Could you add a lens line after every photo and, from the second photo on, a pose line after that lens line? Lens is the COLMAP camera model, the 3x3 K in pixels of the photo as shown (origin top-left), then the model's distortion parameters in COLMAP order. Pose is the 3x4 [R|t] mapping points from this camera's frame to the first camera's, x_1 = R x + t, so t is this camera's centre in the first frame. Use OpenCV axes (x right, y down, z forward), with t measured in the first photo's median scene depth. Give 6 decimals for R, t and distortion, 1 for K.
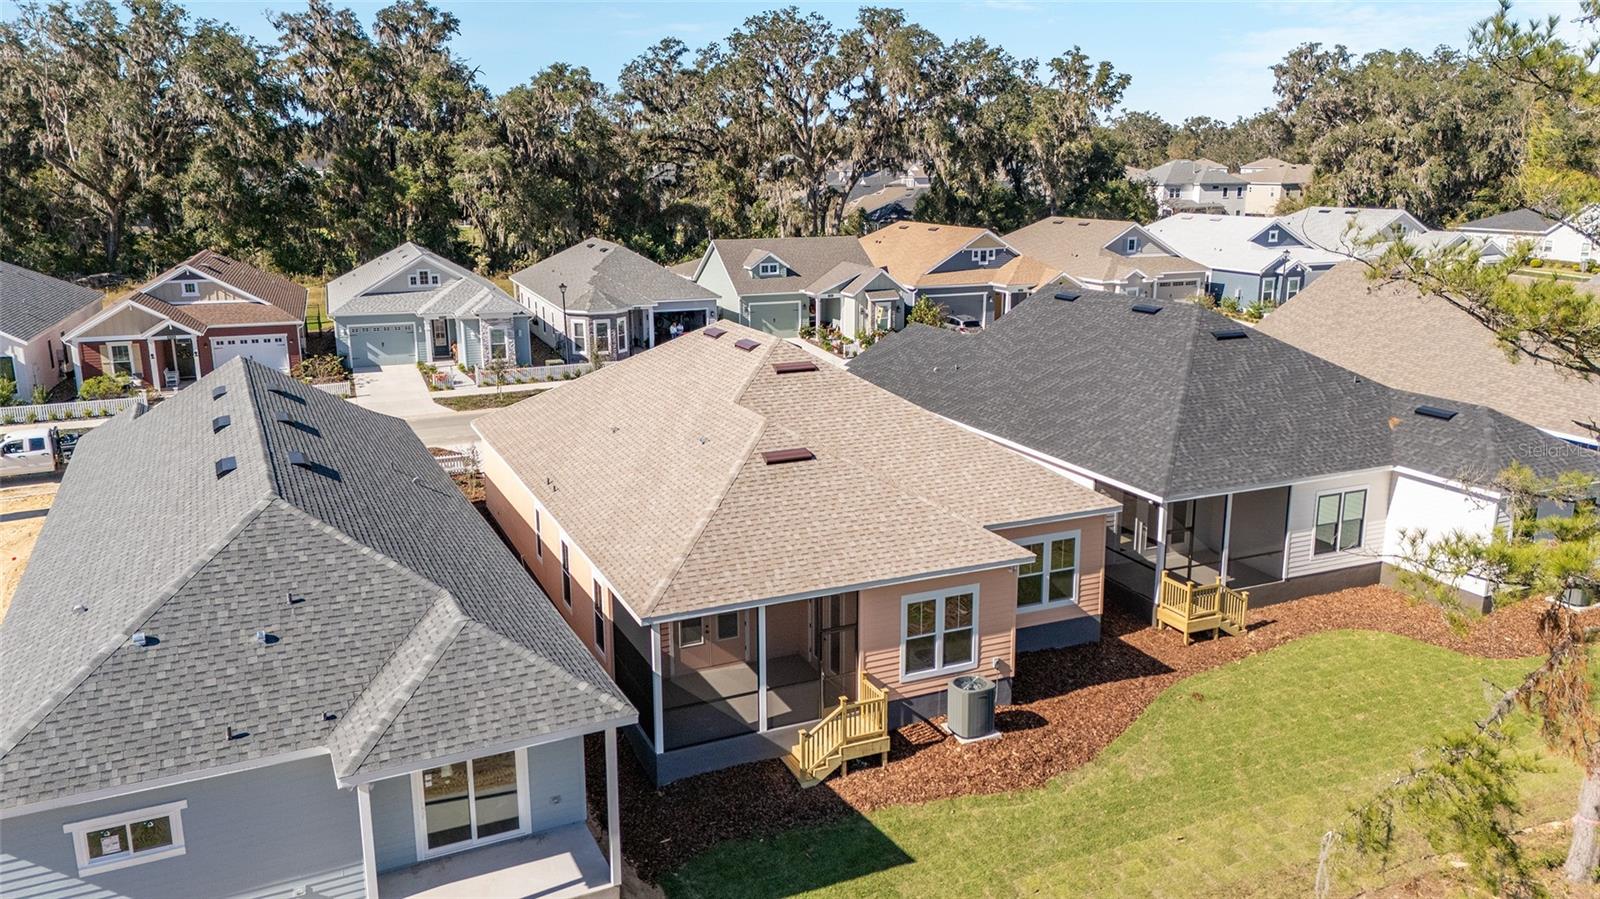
lens RADIAL K [[1189.3, 0, 805.4], [0, 1189.3, 451.8], [0, 0, 1]] dist [0.071614, -0.067549]
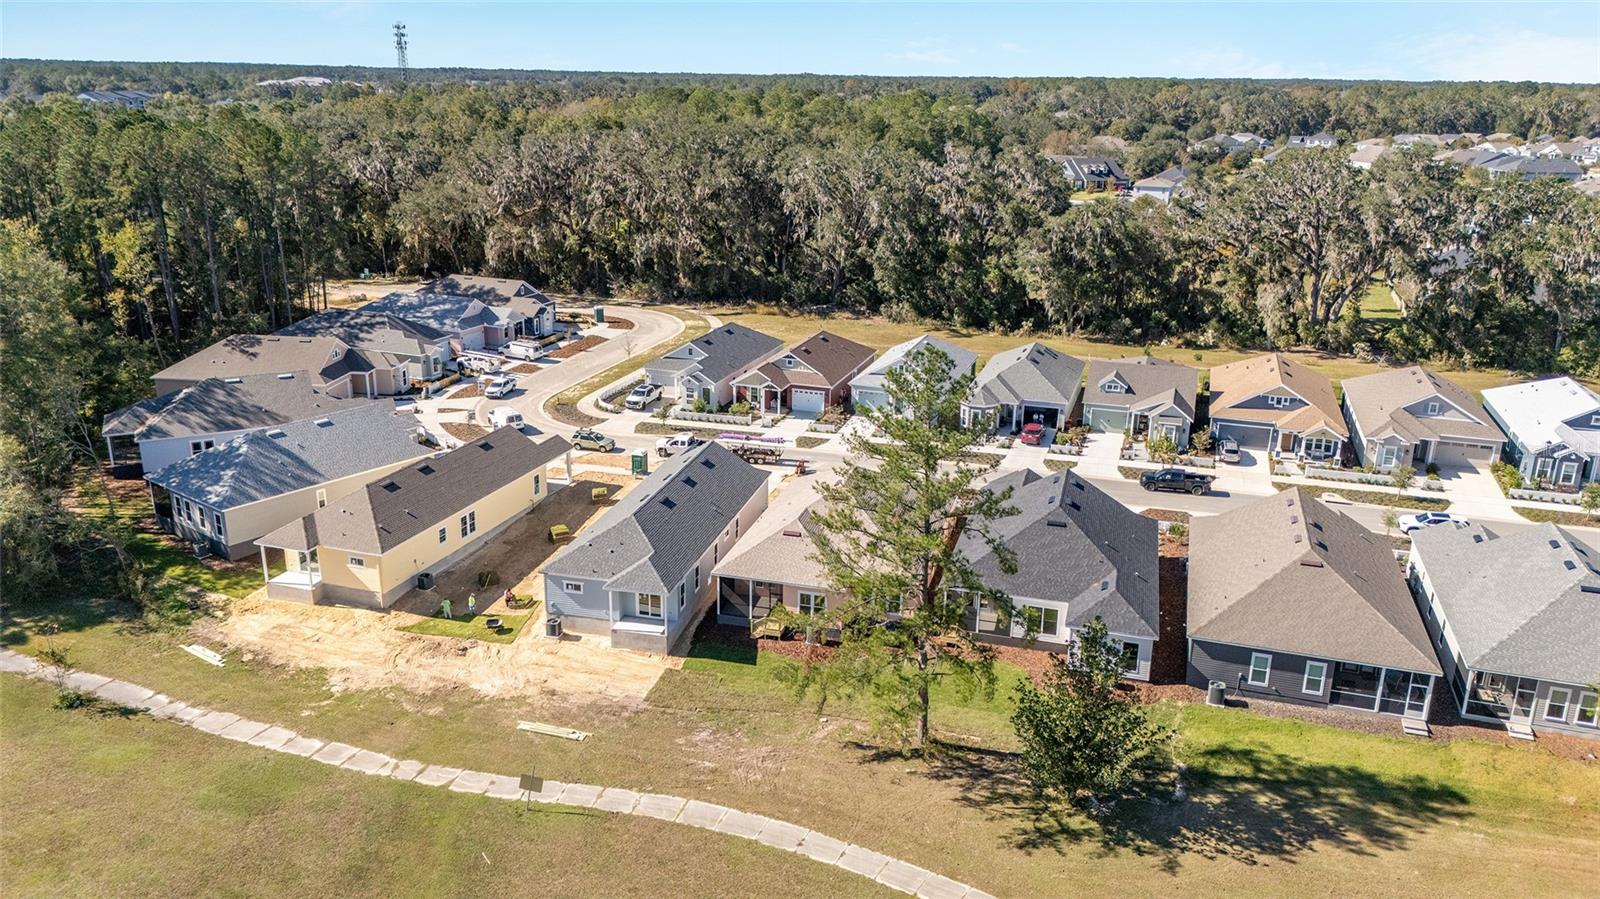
lens RADIAL K [[1168.6, 0, 800.0], [0, 1168.6, 449.5], [0, 0, 1]] dist [0.068295, -0.085623]
pose [[0.765757, 0.208412, -0.608424, 0.758566], [-0.167636, 0.978016, 0.124028, -0.248965], [0.620898, 0.007018, 0.783860, -0.550610]]
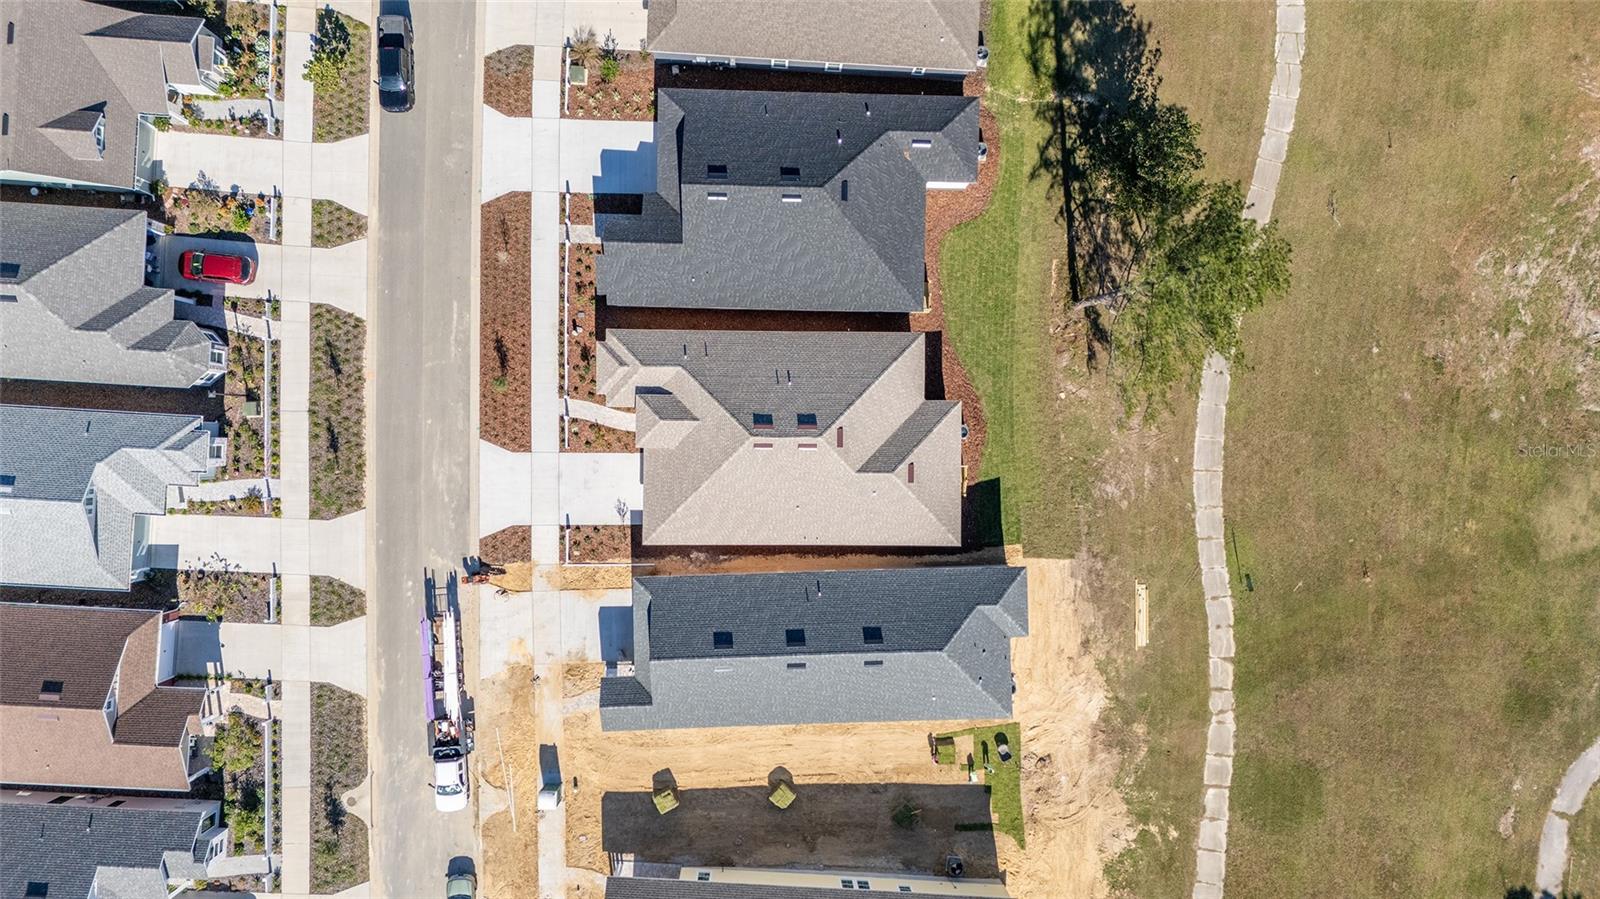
lens RADIAL K [[1189.3, 0, 805.4], [0, 1189.3, 451.8], [0, 0, 1]] dist [0.071614, -0.067549]
pose [[0.419233, -0.907645, 0.020605, -0.055652], [0.177663, 0.104276, 0.978551, -1.185186], [-0.890326, -0.406580, 0.204971, 0.303442]]
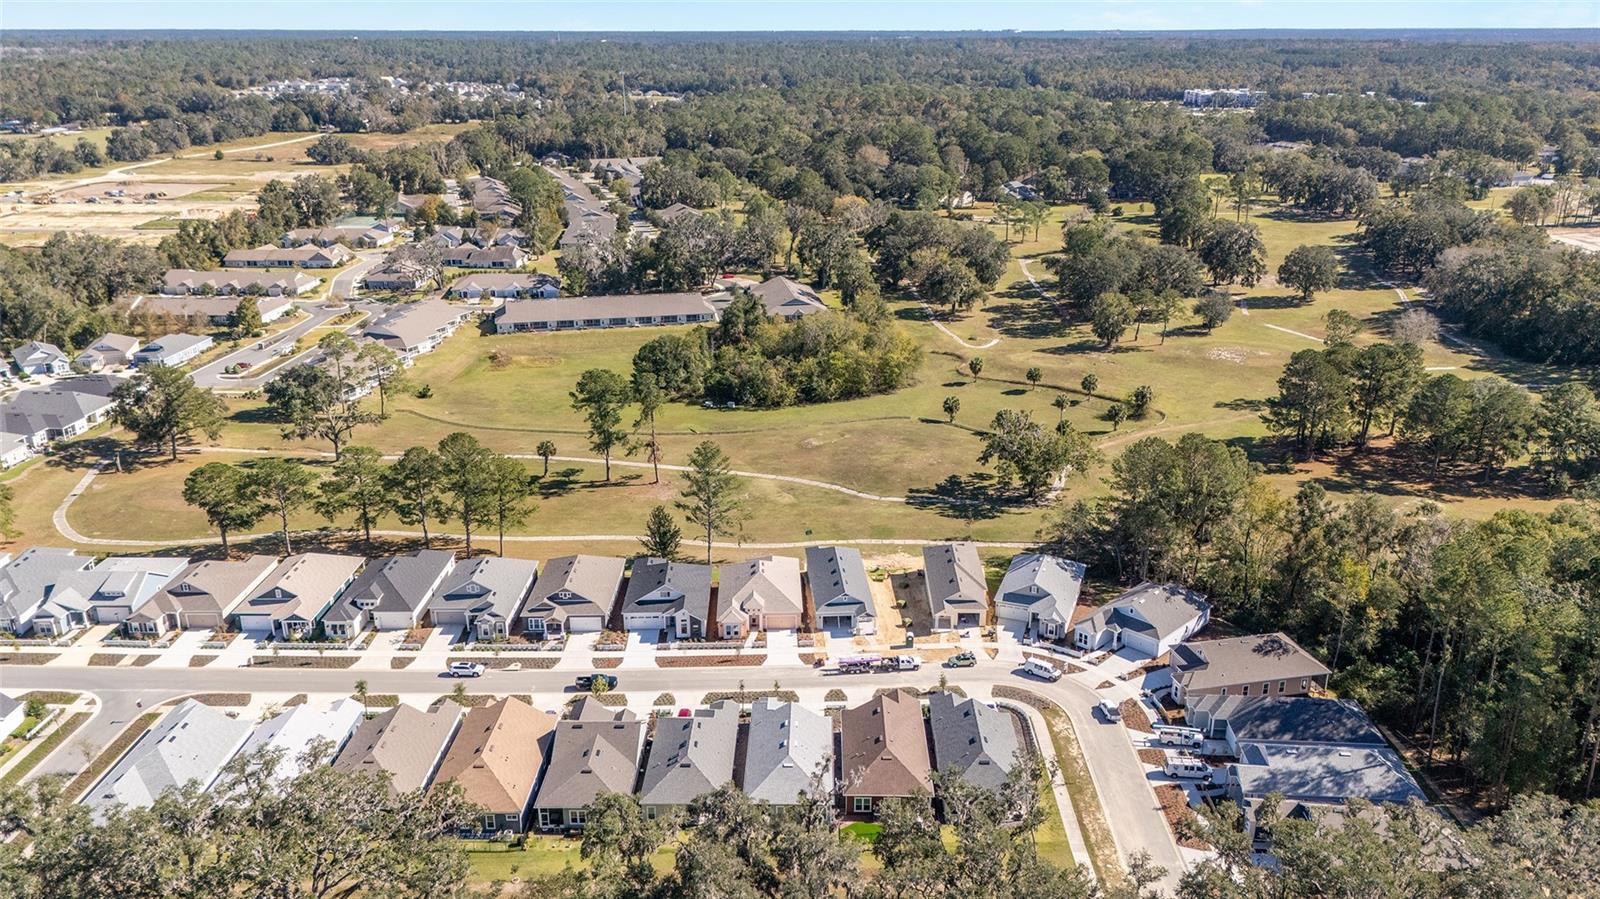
lens RADIAL K [[1189.3, 0, 805.4], [0, 1189.3, 451.8], [0, 0, 1]] dist [0.071614, -0.067549]
pose [[-0.926510, -0.122089, 0.355913, -1.227008], [0.092535, 0.842914, 0.530031, -1.978658], [-0.364715, 0.524013, -0.769671, 2.791789]]
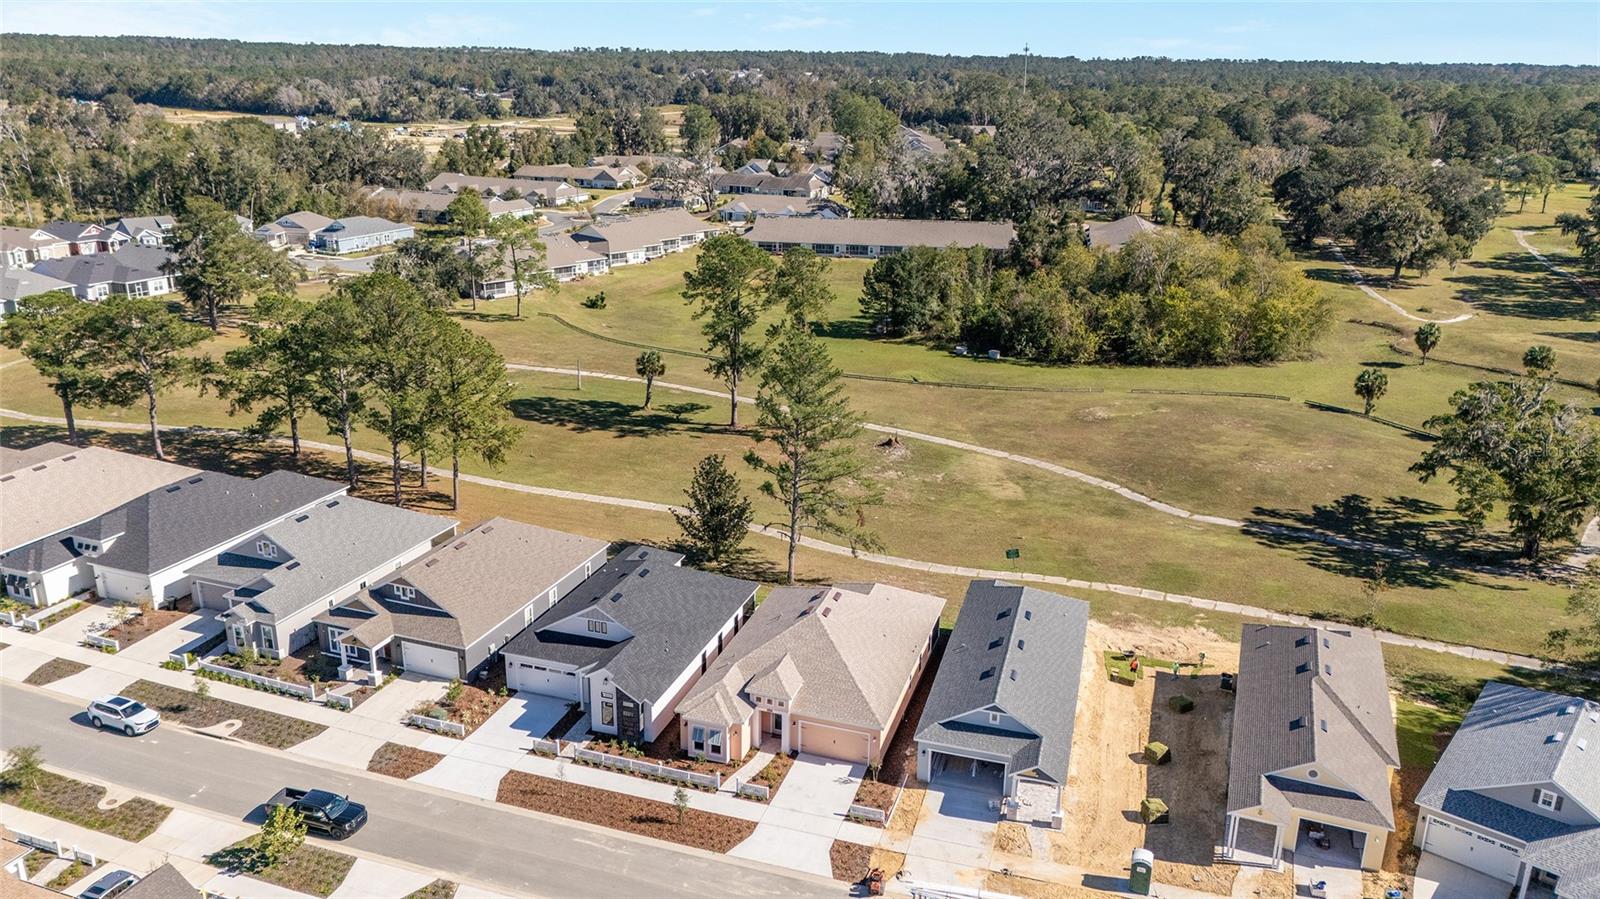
lens RADIAL K [[1168.6, 0, 800.0], [0, 1168.6, 449.5], [0, 0, 1]] dist [0.068295, -0.085623]
pose [[-0.736192, -0.220596, 0.639812, -0.834898], [0.147874, 0.870111, 0.470149, -0.853302], [-0.660420, 0.440731, -0.607948, 1.329643]]
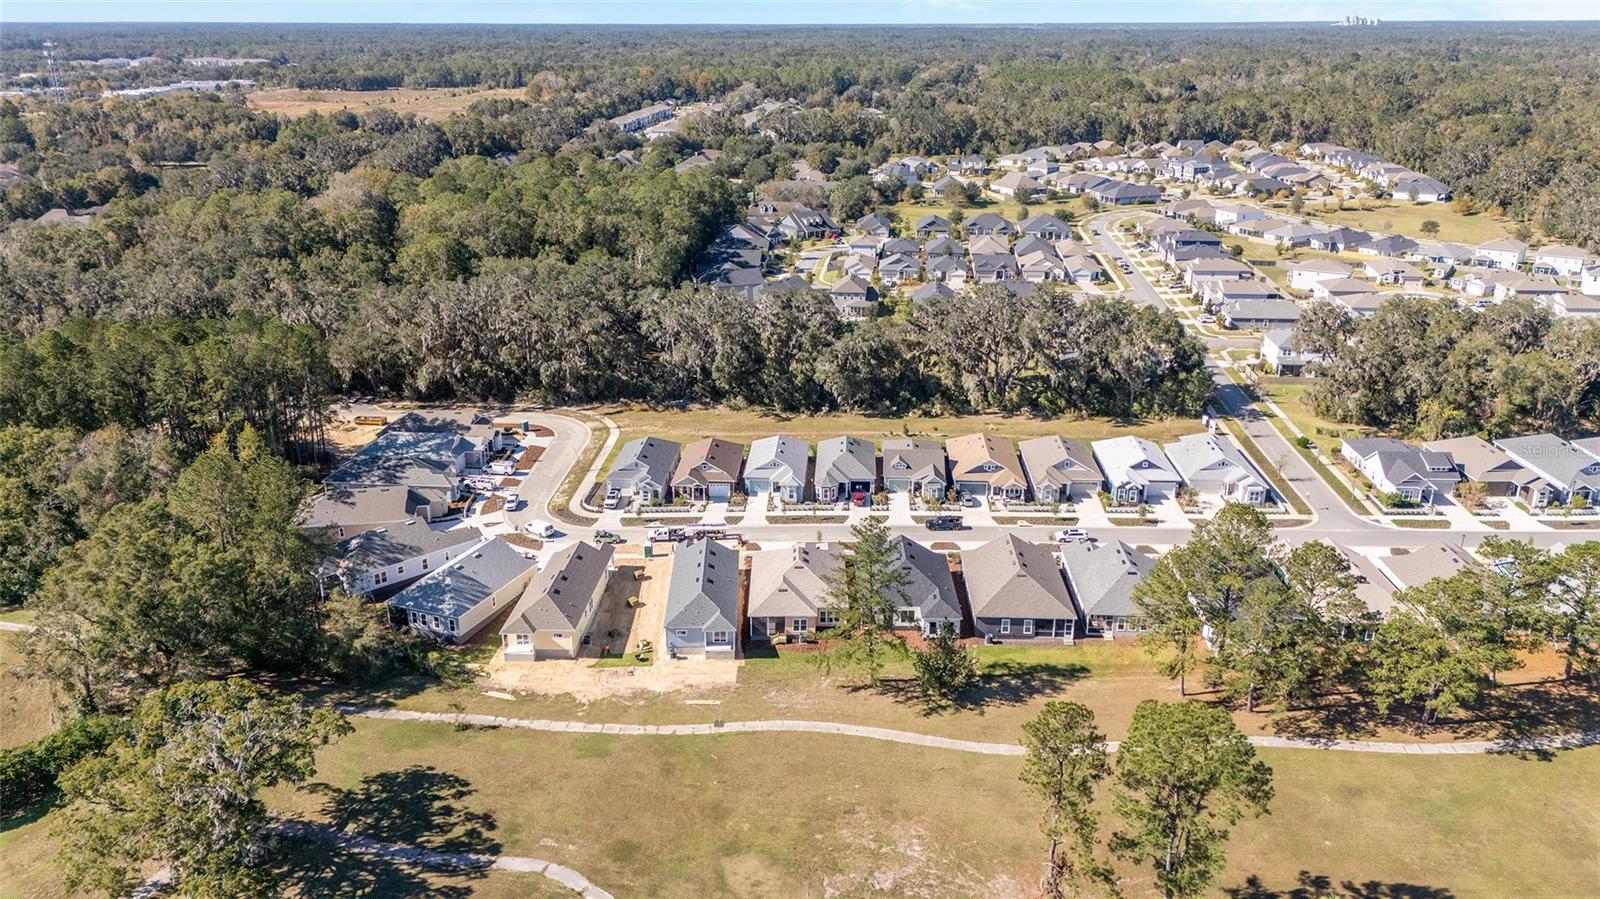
lens RADIAL K [[1189.3, 0, 805.4], [0, 1189.3, 451.8], [0, 0, 1]] dist [0.071614, -0.067549]
pose [[0.913822, 0.139343, -0.381462, 0.989333], [-0.098713, 0.987337, 0.124184, -0.626088], [0.393936, -0.075827, 0.916005, -1.894658]]
